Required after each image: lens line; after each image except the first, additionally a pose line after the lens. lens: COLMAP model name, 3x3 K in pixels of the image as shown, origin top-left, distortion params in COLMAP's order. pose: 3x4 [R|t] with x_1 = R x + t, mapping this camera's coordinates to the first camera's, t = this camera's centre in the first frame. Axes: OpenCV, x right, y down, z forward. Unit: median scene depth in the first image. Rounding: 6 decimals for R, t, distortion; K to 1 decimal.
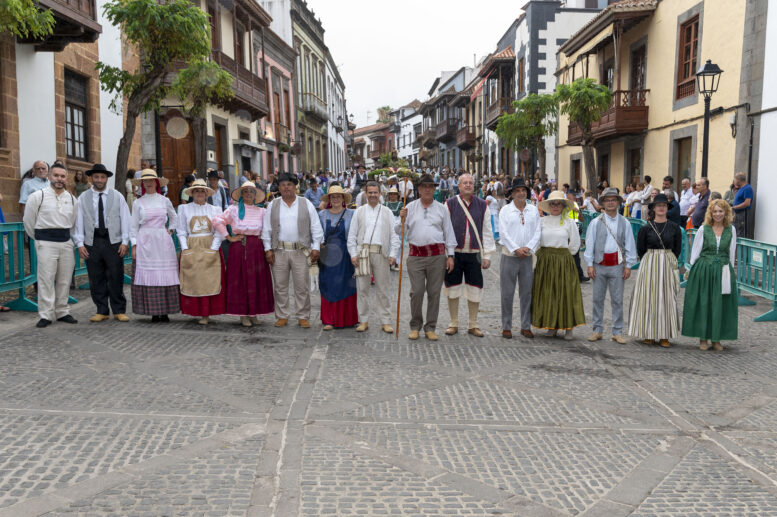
lens RADIAL K [[622.0, 0, 388.5], [0, 622.0, 258.4], [0, 0, 1]] dist [-0.019869, 0.011879]
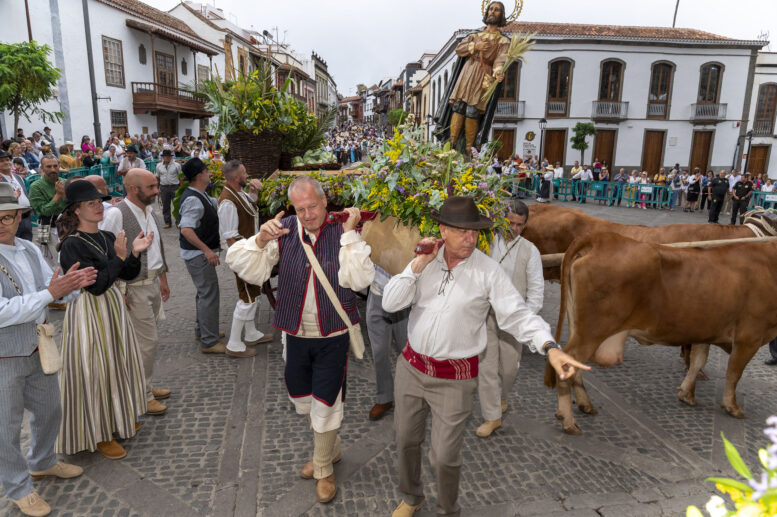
lens RADIAL K [[534.0, 0, 389.1], [0, 534.0, 257.9], [0, 0, 1]] dist [-0.006963, 0.002459]
pose [[0.998840, 0.042659, 0.022336, 0.076535], [-0.045330, 0.989494, 0.137287, 0.045294], [-0.016245, -0.138140, 0.990279, -0.735059]]
